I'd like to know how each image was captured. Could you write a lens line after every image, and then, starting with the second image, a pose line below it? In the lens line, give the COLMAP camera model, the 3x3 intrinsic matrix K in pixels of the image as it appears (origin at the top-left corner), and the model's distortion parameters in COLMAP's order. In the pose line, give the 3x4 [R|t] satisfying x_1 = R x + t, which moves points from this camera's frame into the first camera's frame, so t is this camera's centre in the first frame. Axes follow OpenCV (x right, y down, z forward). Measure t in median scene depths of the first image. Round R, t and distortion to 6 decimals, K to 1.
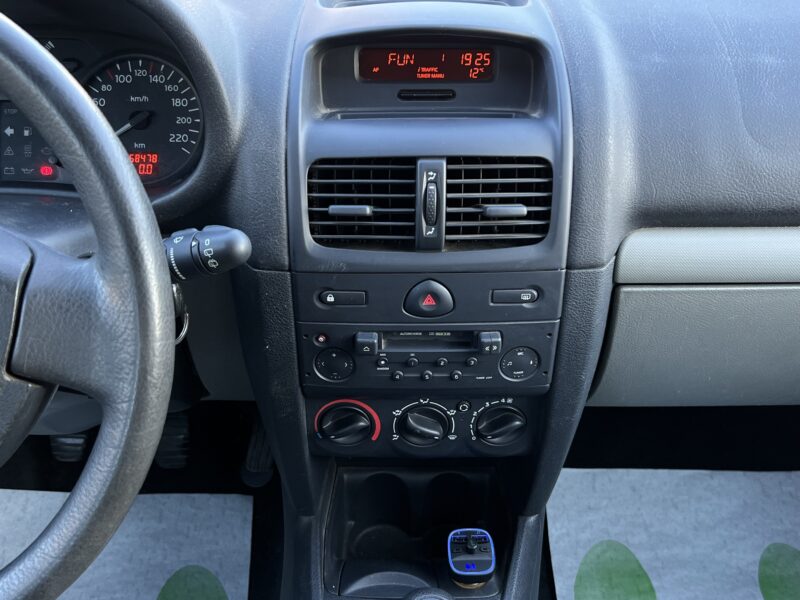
lens RADIAL K [[848.7, 0, 400.0], [0, 848.7, 300.0], [0, 0, 1]] dist [0.183938, -0.520524]
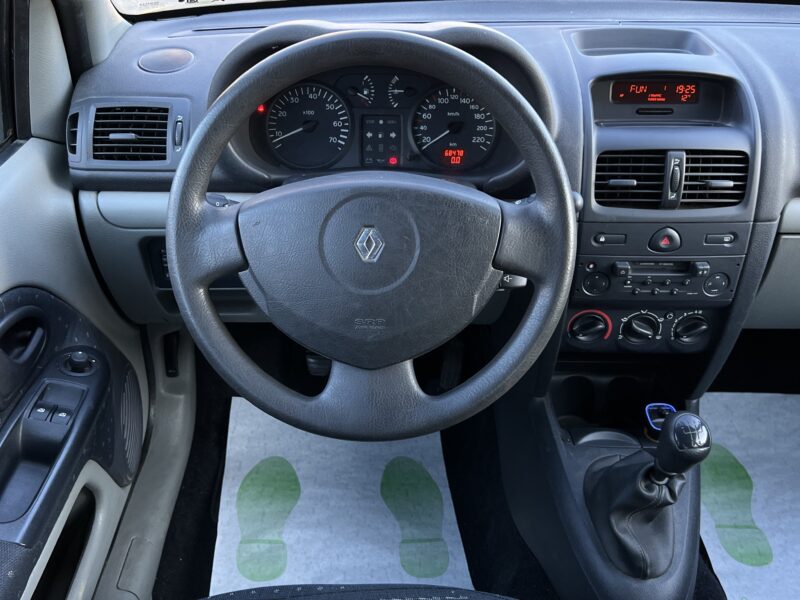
lens RADIAL K [[811.8, 0, 386.9], [0, 811.8, 286.8], [0, 0, 1]] dist [0.076339, -0.155745]
pose [[0.999932, 0.008636, -0.007880, -0.452666], [-0.008761, 0.999834, -0.015949, 0.109805], [0.007741, 0.016017, 0.999842, -0.498634]]
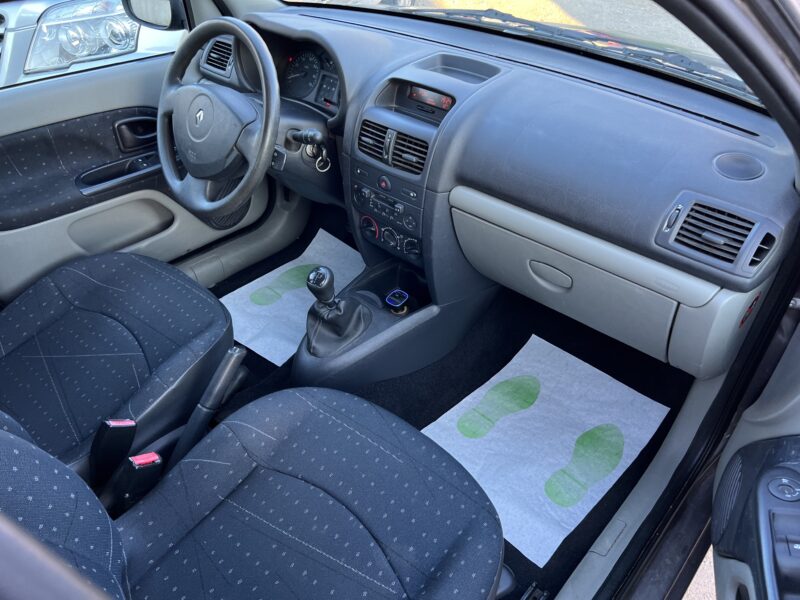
lens RADIAL K [[597.7, 0, 401.2], [0, 597.7, 311.4], [0, 0, 1]] dist [0.034427, -0.001900]
pose [[0.725192, 0.432468, -0.535788, 1.206422], [-0.368278, 0.901104, 0.228872, -0.084356], [0.581780, 0.031343, 0.812742, -0.460542]]
